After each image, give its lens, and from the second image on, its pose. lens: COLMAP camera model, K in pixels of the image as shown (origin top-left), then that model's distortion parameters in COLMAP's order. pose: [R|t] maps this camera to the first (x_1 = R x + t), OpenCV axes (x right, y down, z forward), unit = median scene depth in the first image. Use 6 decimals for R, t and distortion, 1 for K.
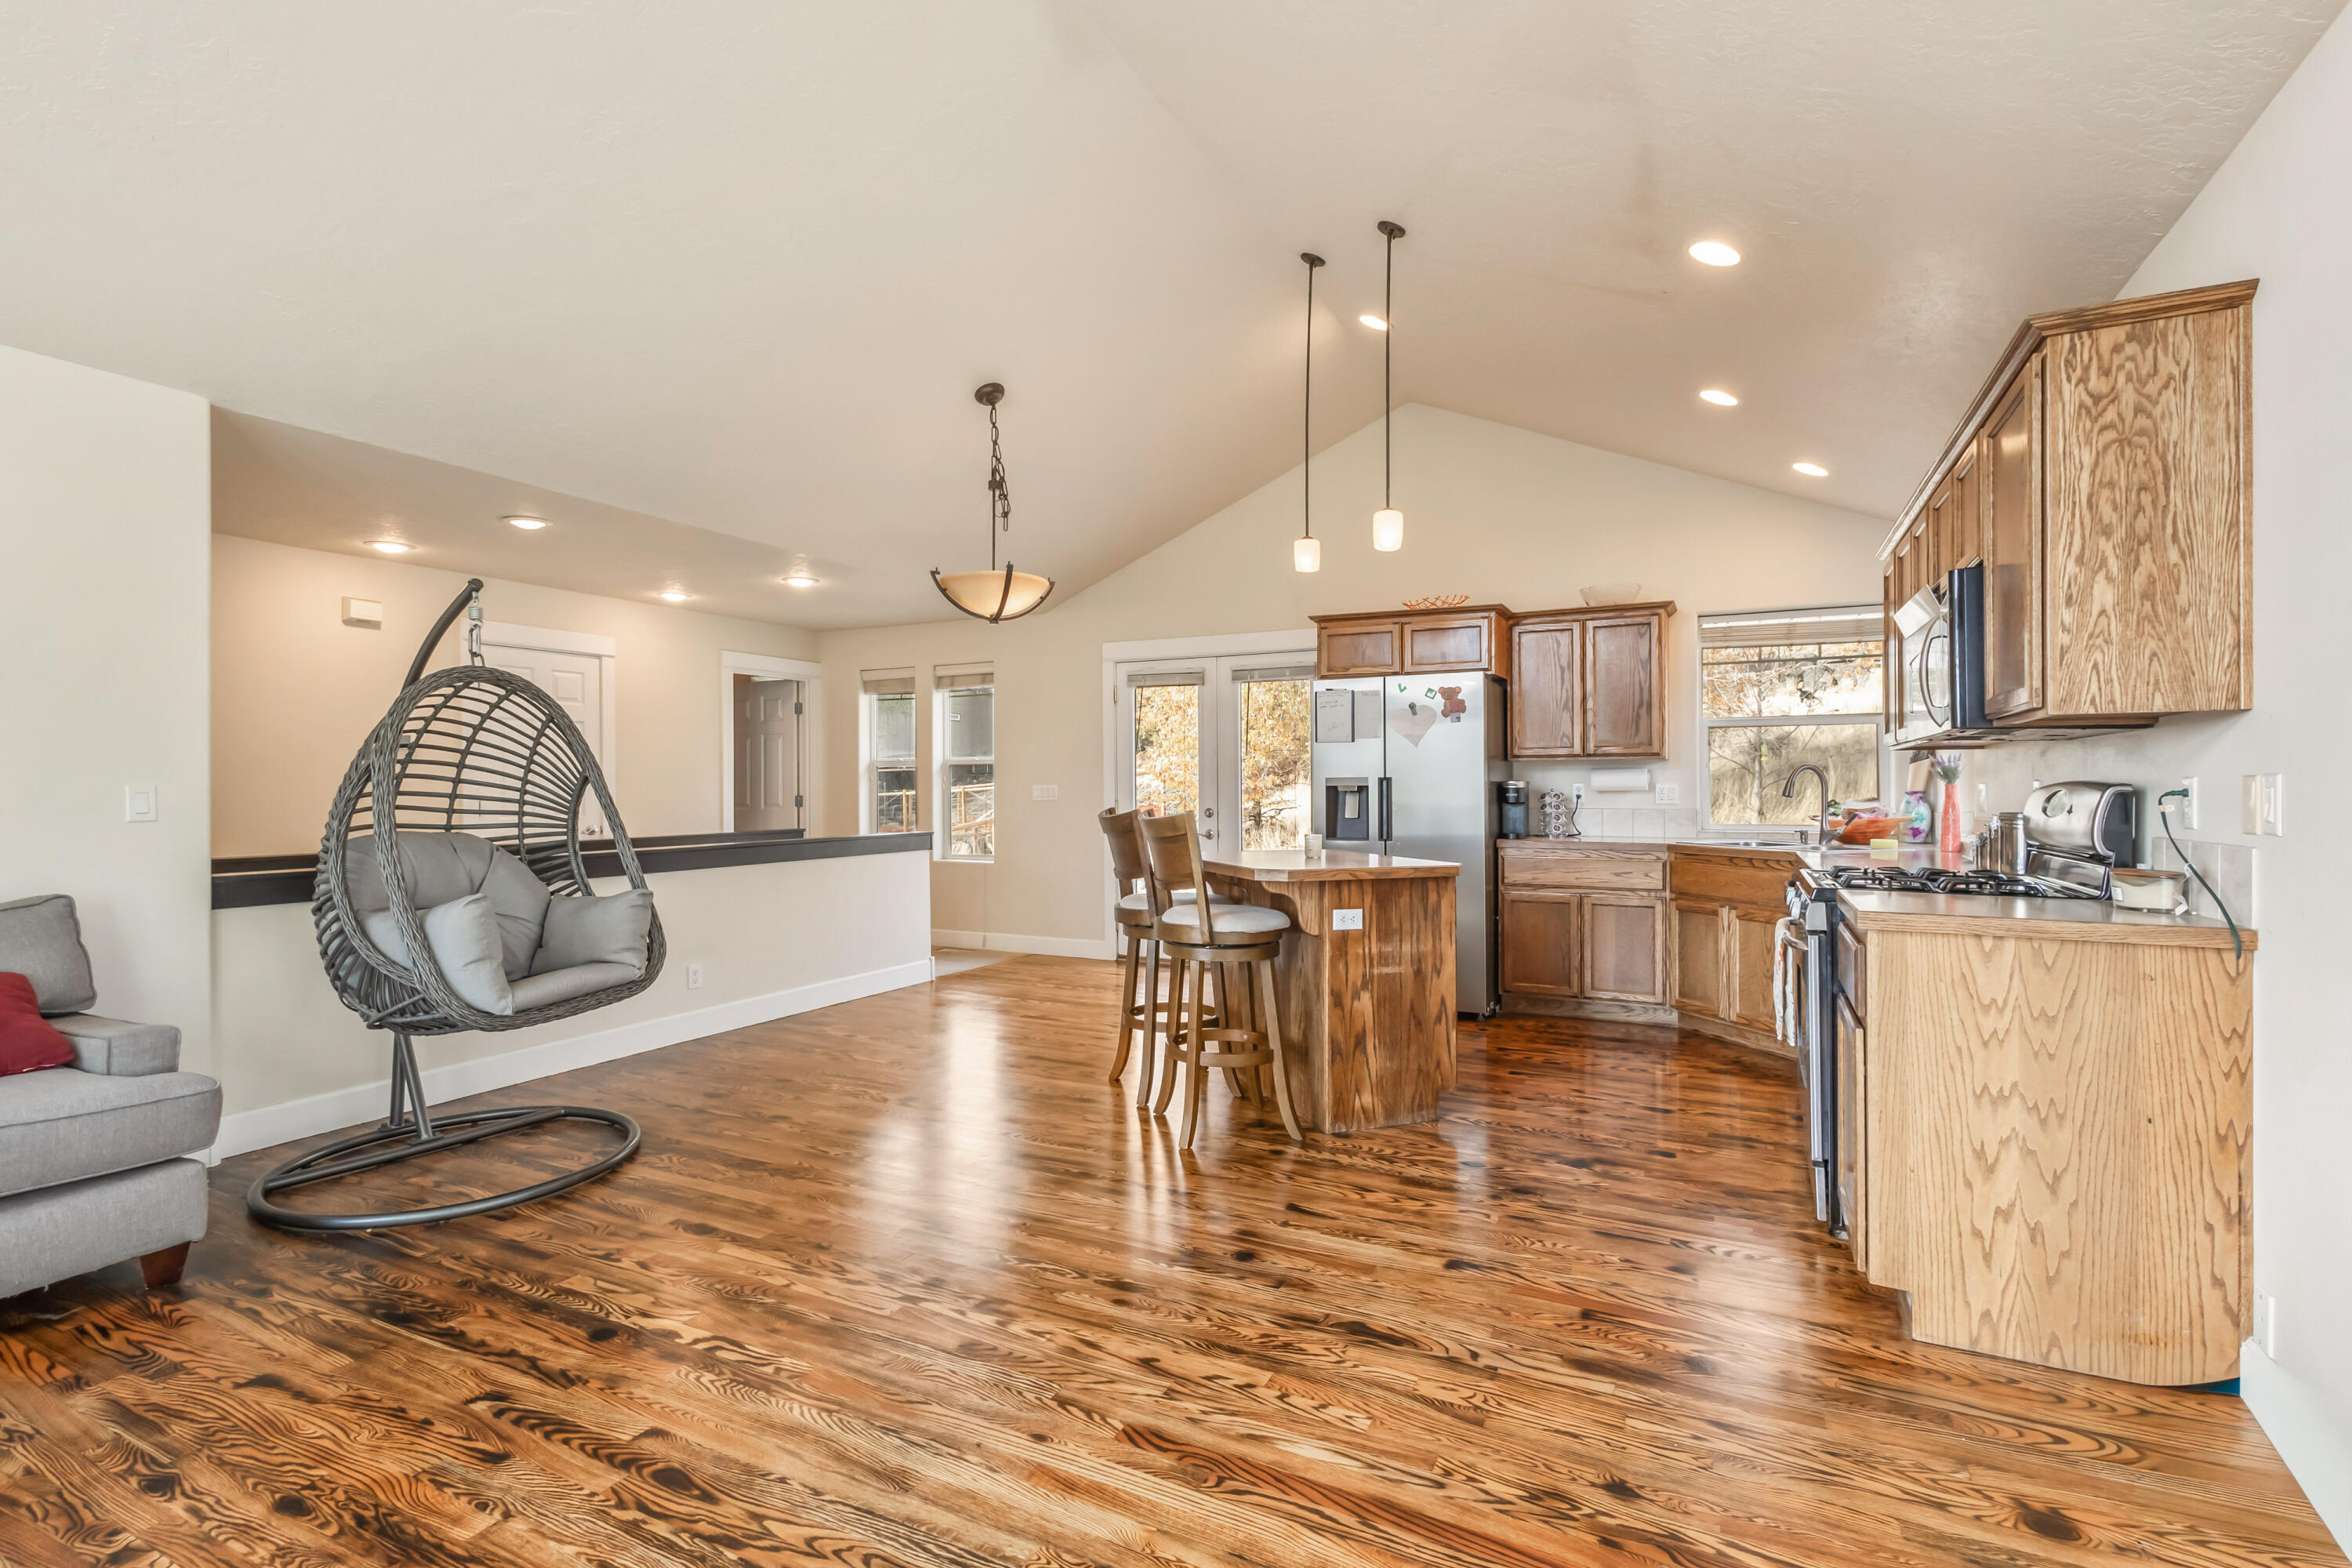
lens RADIAL K [[1084.9, 0, 1172.4], [0, 1084.9, 776.5], [0, 0, 1]] dist [0.014343, -0.005160]
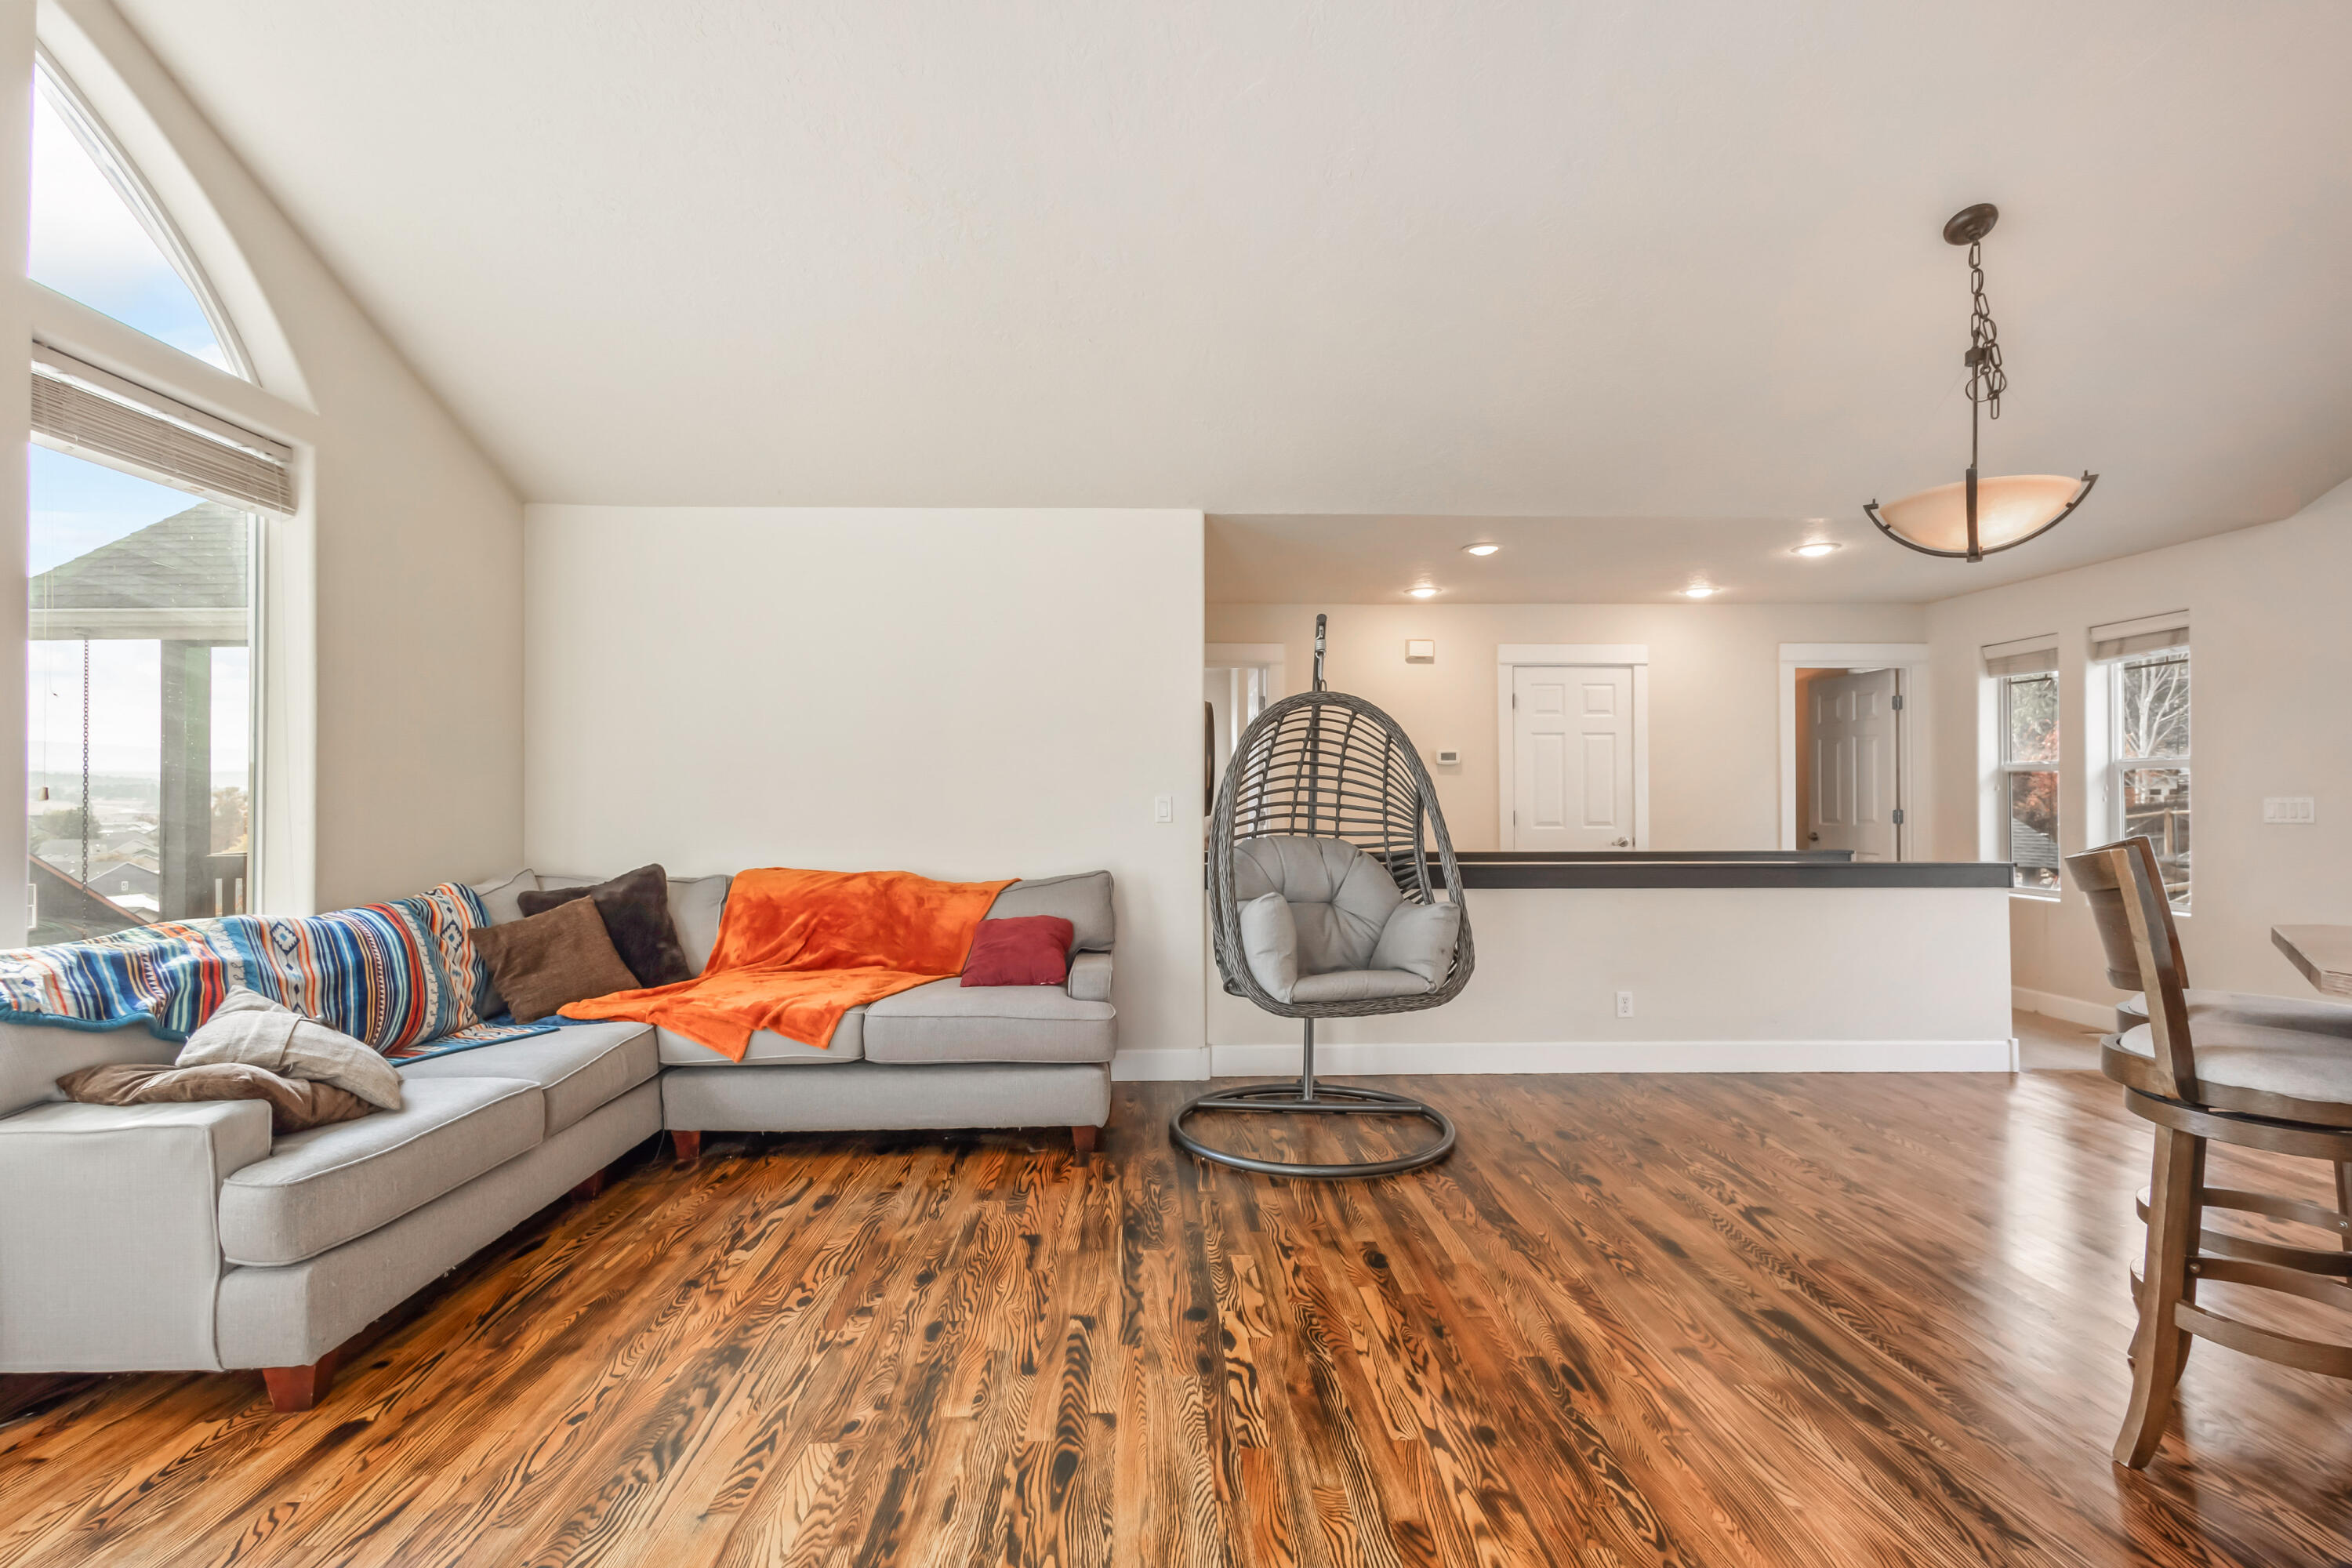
lens RADIAL K [[1084.9, 0, 1165.3], [0, 1084.9, 791.0], [0, 0, 1]] dist [0.014343, -0.005160]
pose [[0.478386, -0.002064, -0.878147, 0.266911], [0.005975, 0.999982, 0.000904, -0.000610], [0.878129, -0.005679, 0.478389, 0.313841]]
